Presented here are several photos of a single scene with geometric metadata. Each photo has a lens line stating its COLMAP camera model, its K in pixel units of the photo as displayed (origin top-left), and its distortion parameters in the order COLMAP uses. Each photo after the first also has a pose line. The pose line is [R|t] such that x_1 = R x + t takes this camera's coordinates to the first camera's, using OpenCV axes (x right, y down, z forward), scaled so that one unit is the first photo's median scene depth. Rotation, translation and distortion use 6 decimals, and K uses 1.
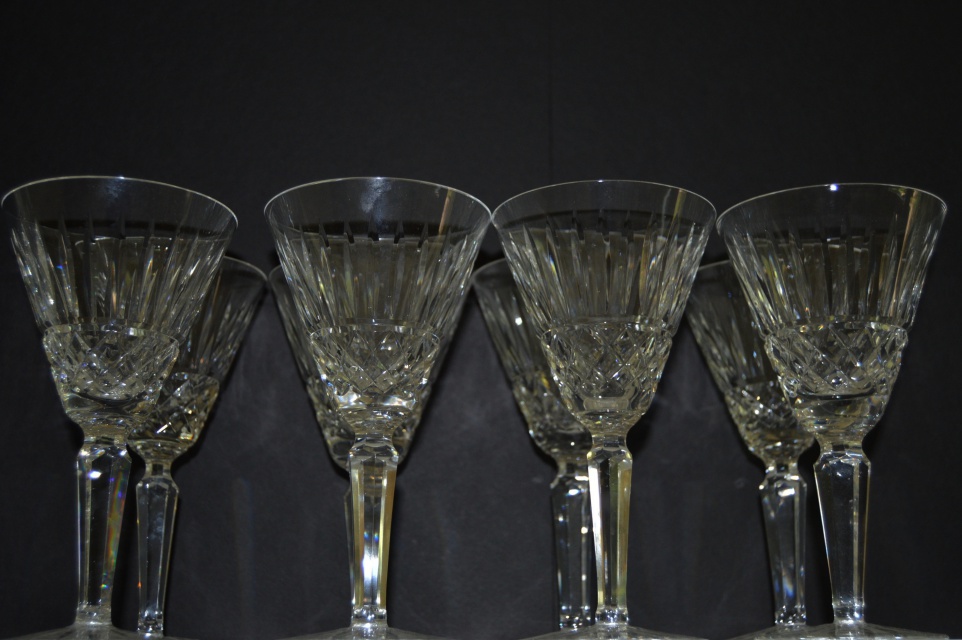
lens RADIAL K [[1364.0, 0, 481.0], [0, 1364.0, 320.0], [0, 0, 1]] dist [-0.030292, -0.051445]
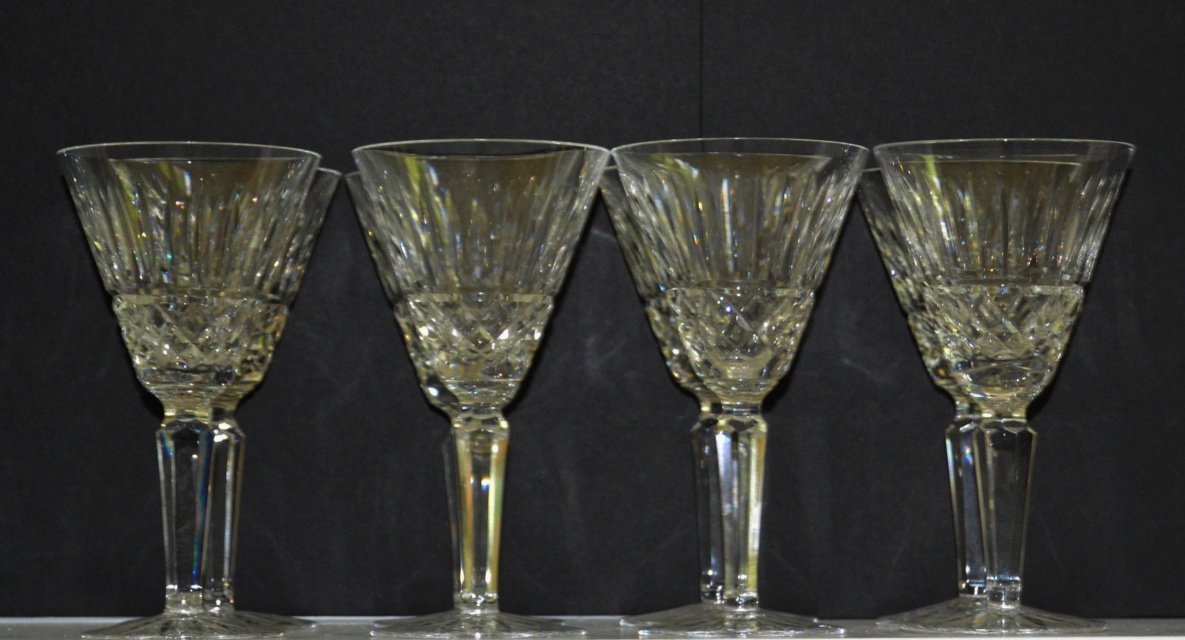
lens RADIAL K [[2704.5, 0, 592.5], [0, 2704.5, 320.0], [0, 0, 1]] dist [0.042163, 0.126970]
pose [[0.999667, -0.001691, -0.025743, 0.040979], [0.005686, 0.987753, 0.155922, -0.245138], [0.025164, -0.156017, 0.987434, -0.747266]]
